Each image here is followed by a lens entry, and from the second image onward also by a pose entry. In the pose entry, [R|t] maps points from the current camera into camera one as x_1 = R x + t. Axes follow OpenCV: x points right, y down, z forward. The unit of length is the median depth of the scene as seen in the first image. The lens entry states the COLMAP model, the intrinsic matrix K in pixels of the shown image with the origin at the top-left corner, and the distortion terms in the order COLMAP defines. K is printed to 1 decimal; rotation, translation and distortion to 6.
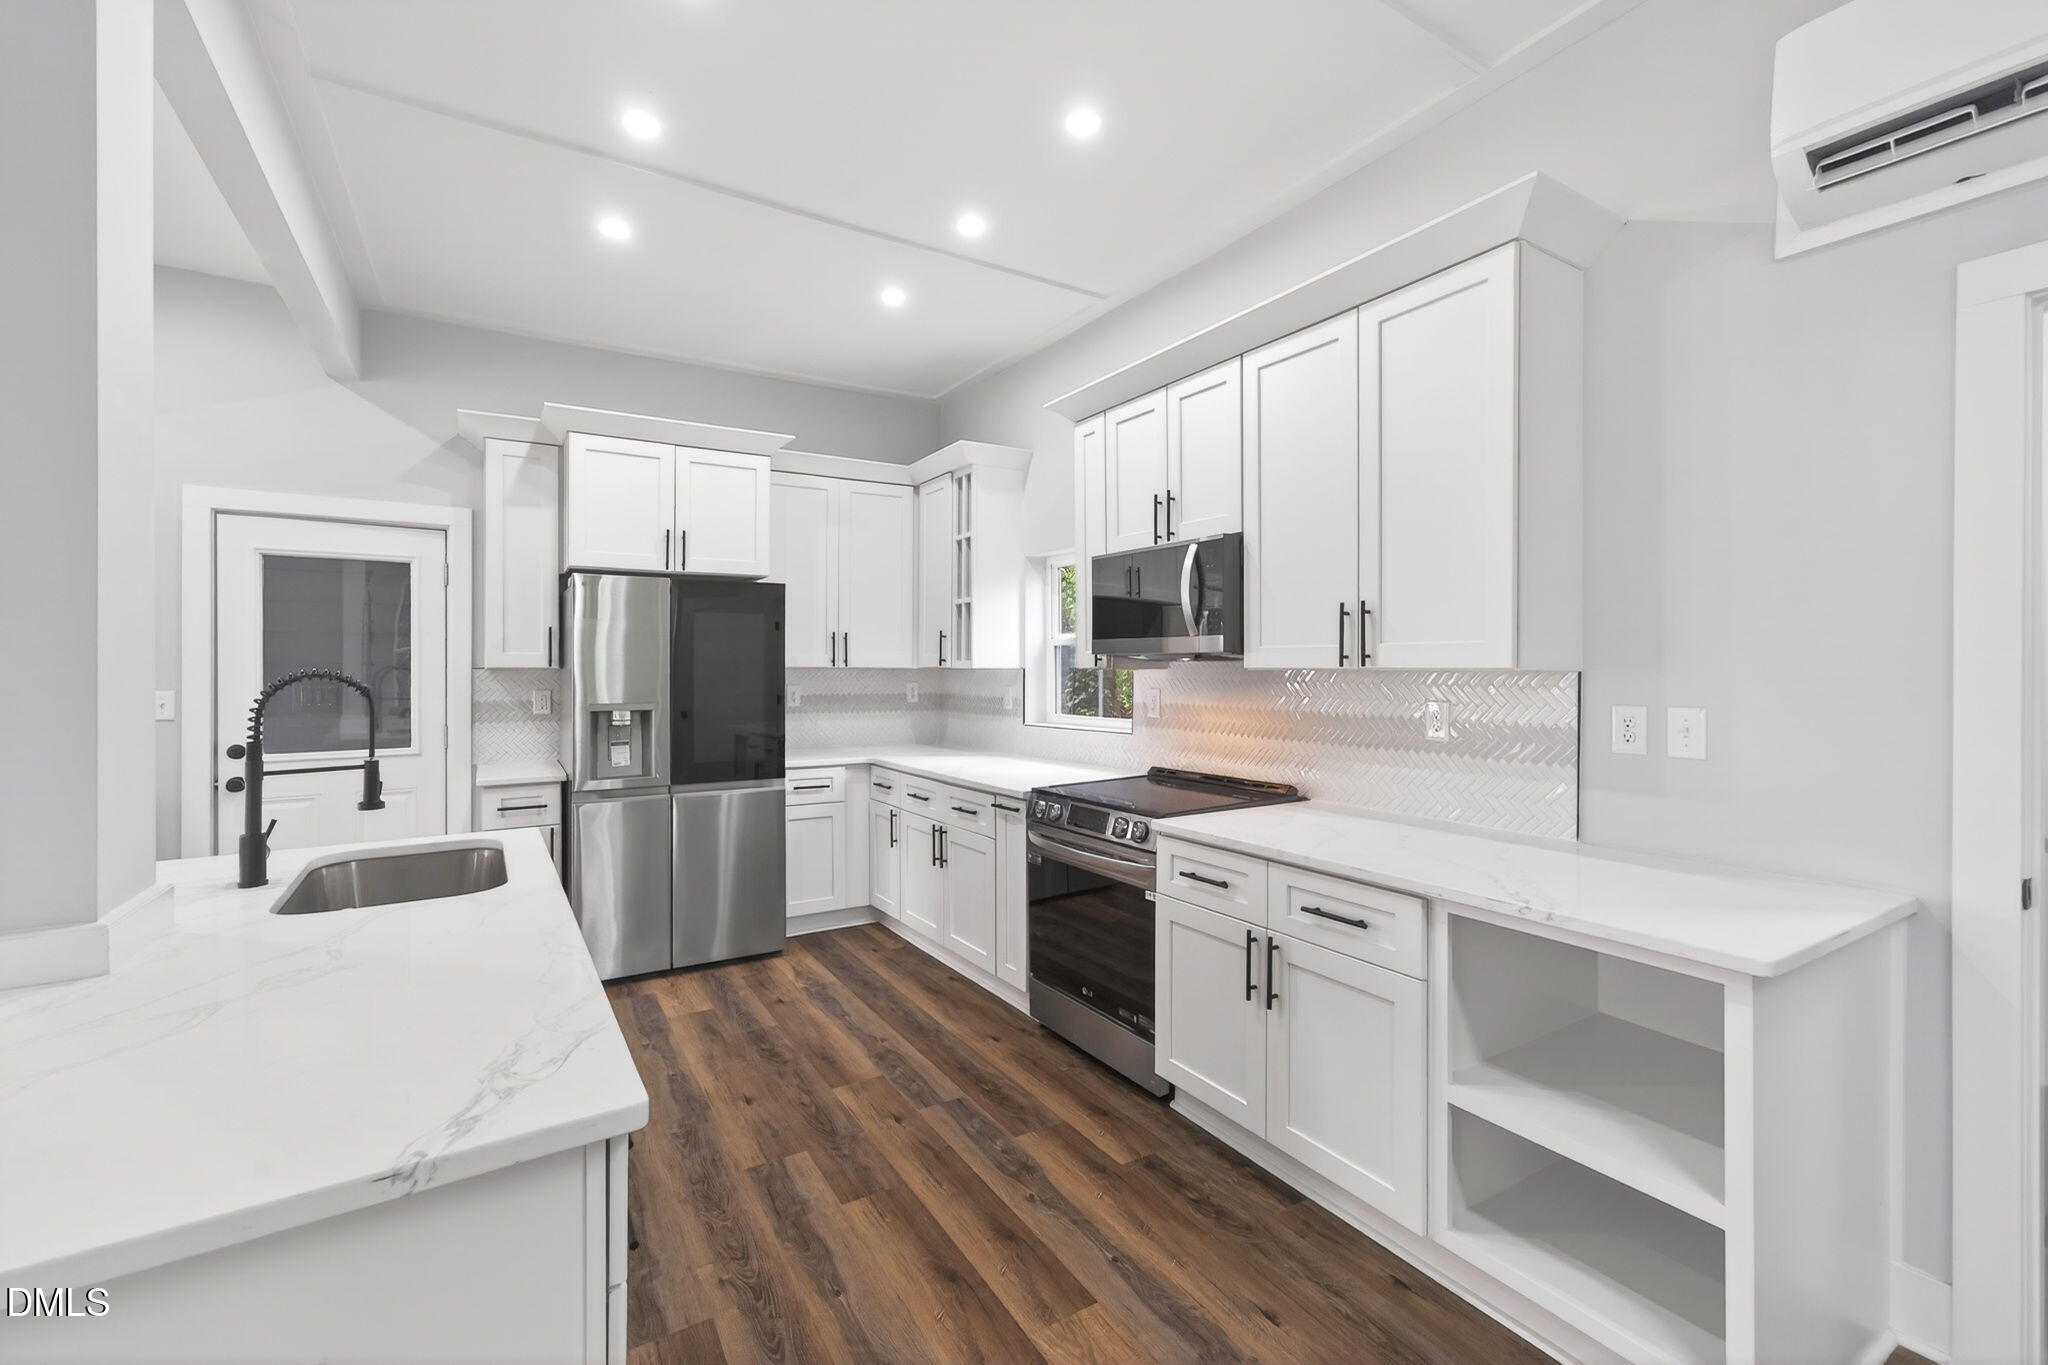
lens RADIAL K [[856.7, 0, 1012.7], [0, 856.7, 667.6], [0, 0, 1]] dist [-0.007097, 0.000347]
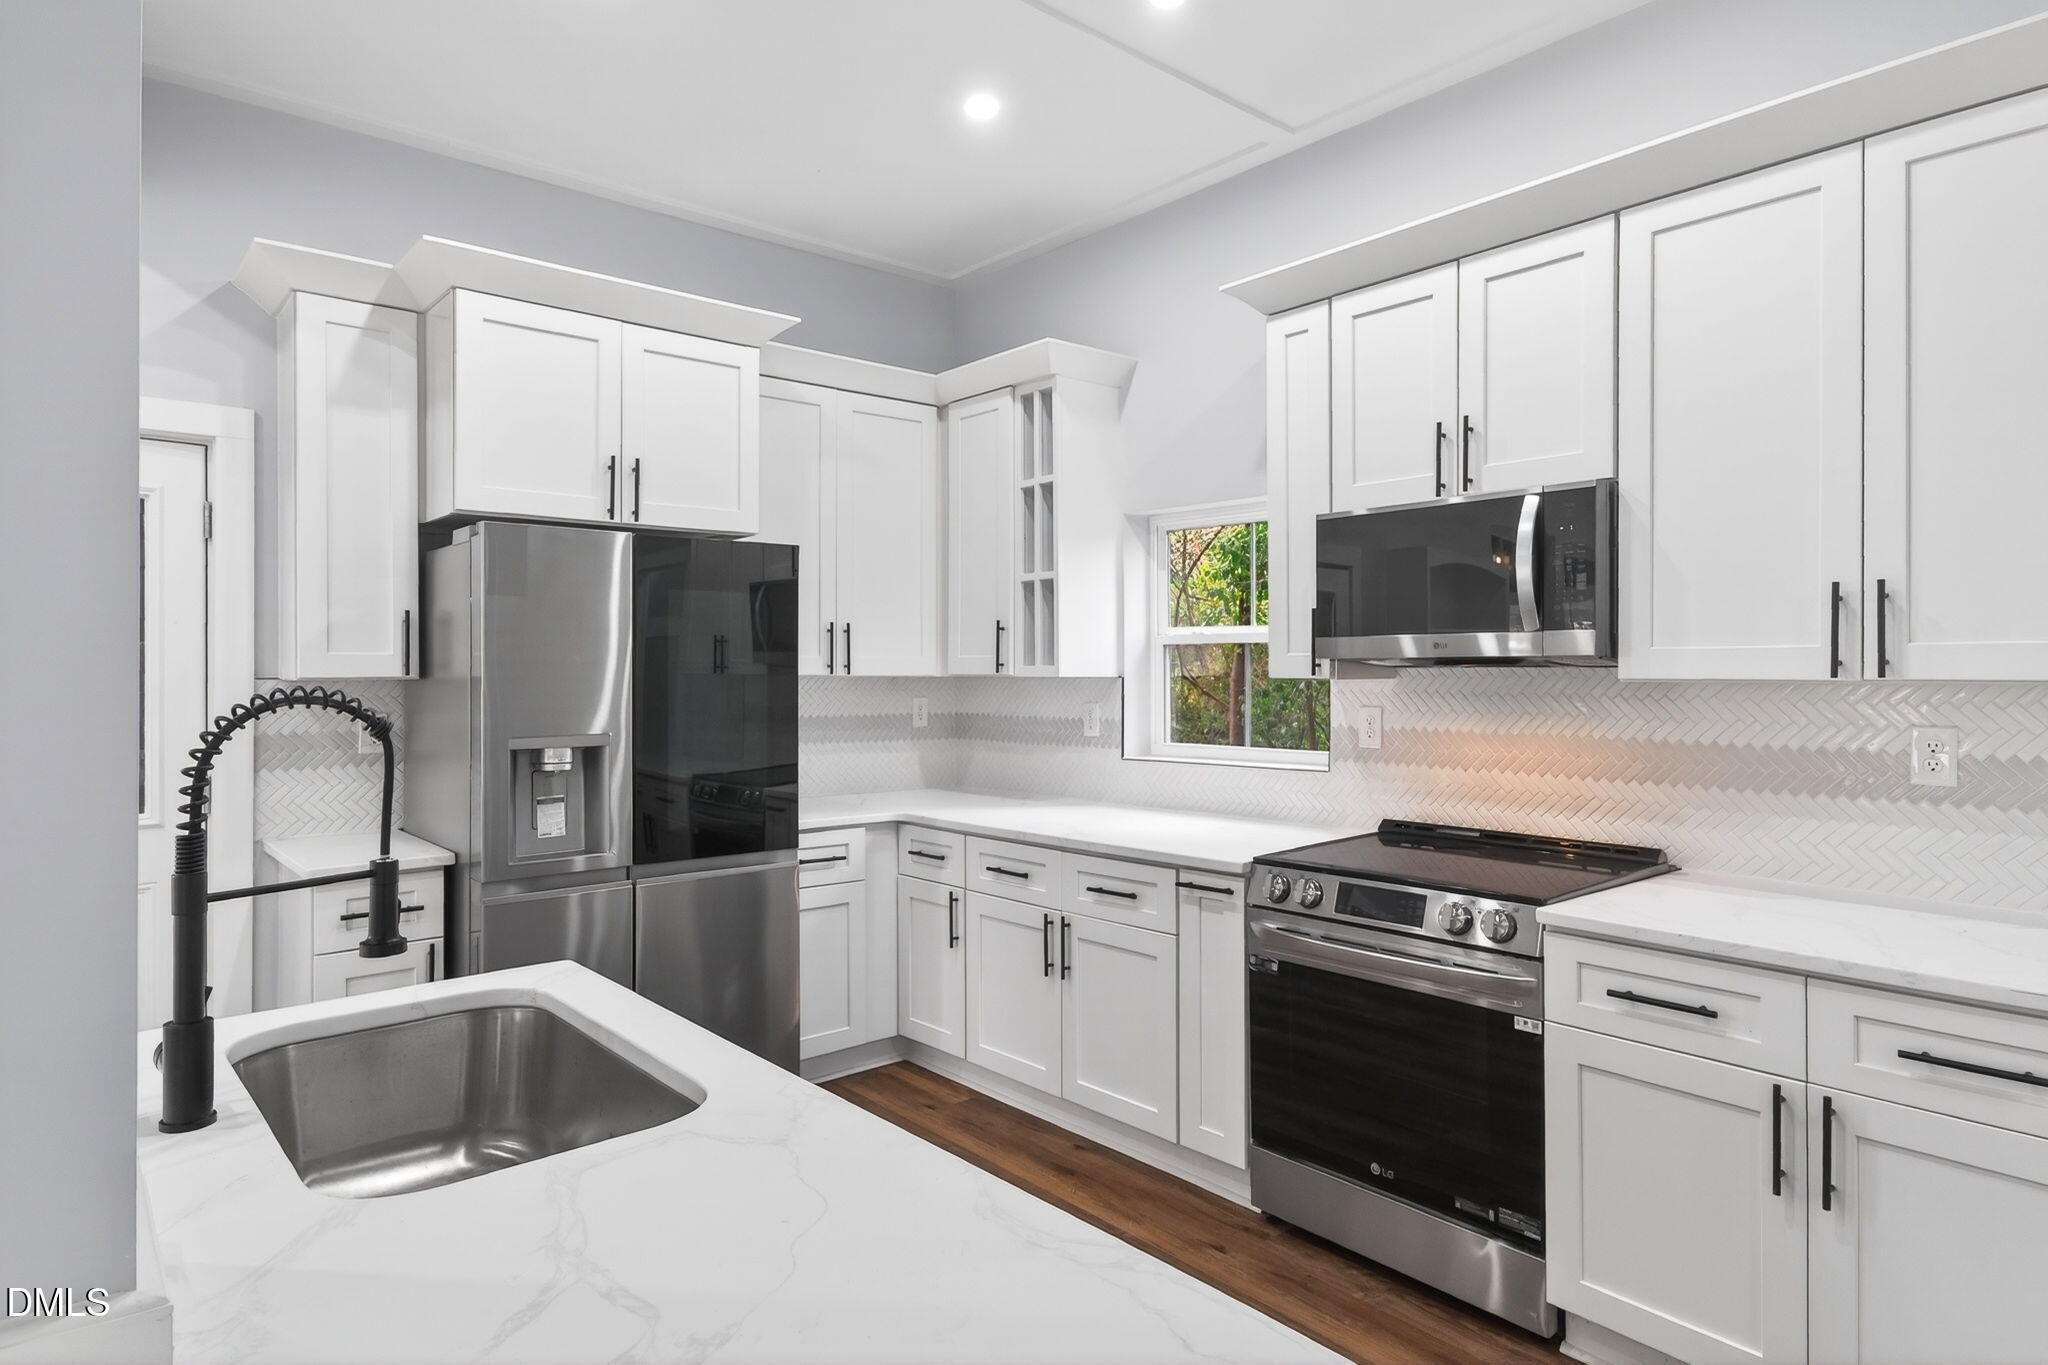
lens RADIAL K [[1155.5, 0, 1019.1], [0, 1155.5, 667.9], [0, 0, 1]] dist [0.034647, 0.000221]
pose [[0.988109, -0.000446, 0.153758, -0.276234], [0.000897, 0.999996, -0.002863, -0.004757], [-0.153756, 0.002967, 0.988104, 0.132288]]
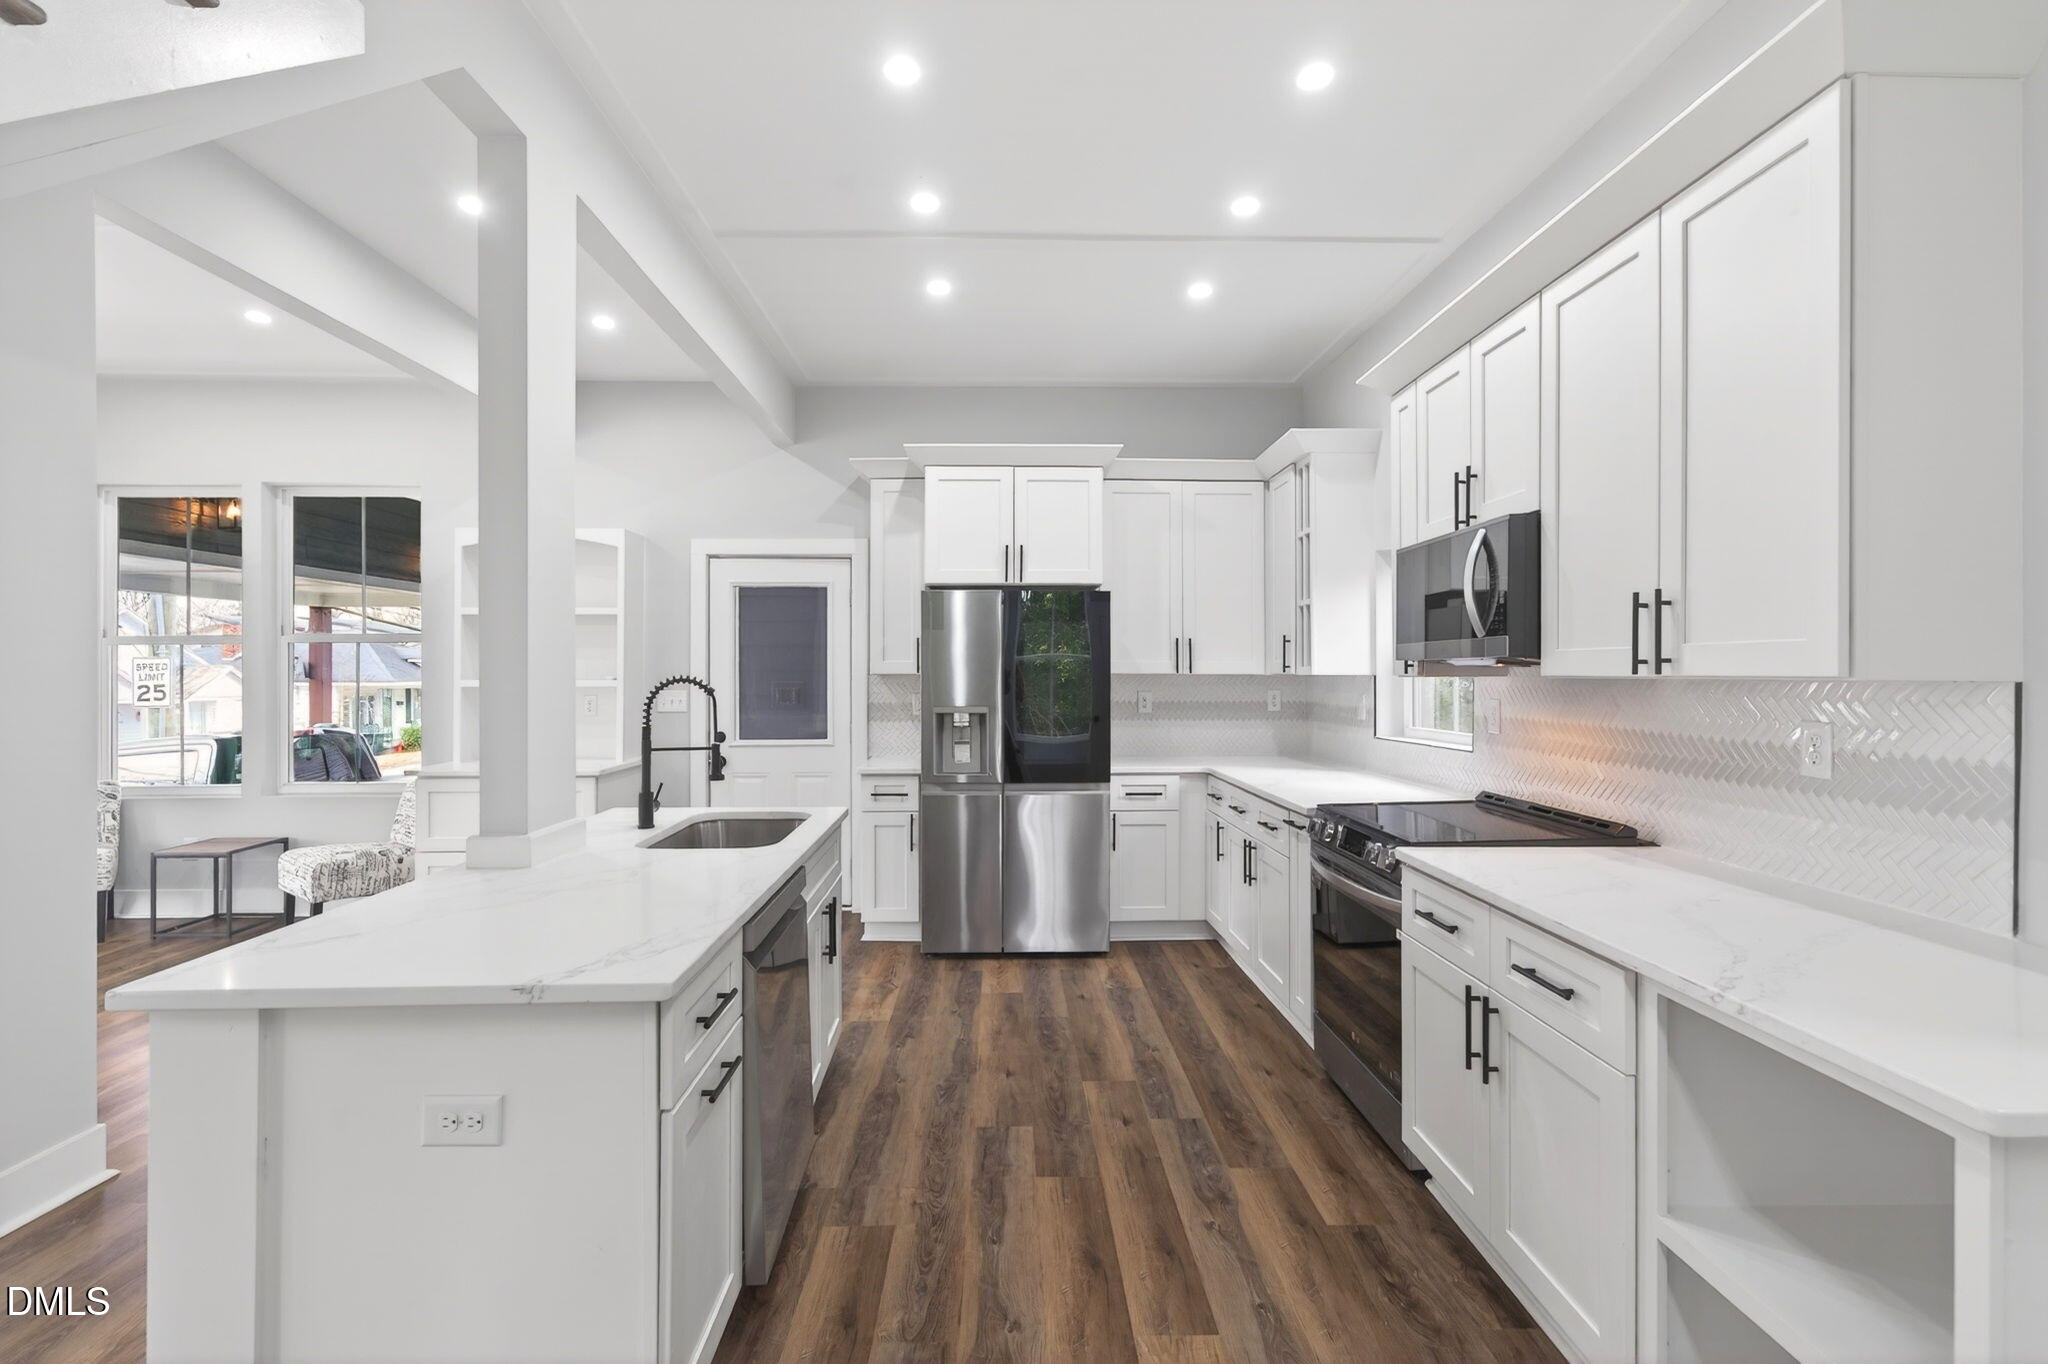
lens RADIAL K [[930.1, 0, 1010.1], [0, 930.1, 667.2], [0, 0, 1]] dist [-0.000532, 0.000527]
pose [[0.861558, -0.002791, -0.507652, 0.228061], [0.000178, 0.999986, -0.005195, -0.002088], [0.507659, 0.004385, 0.861547, -0.013791]]
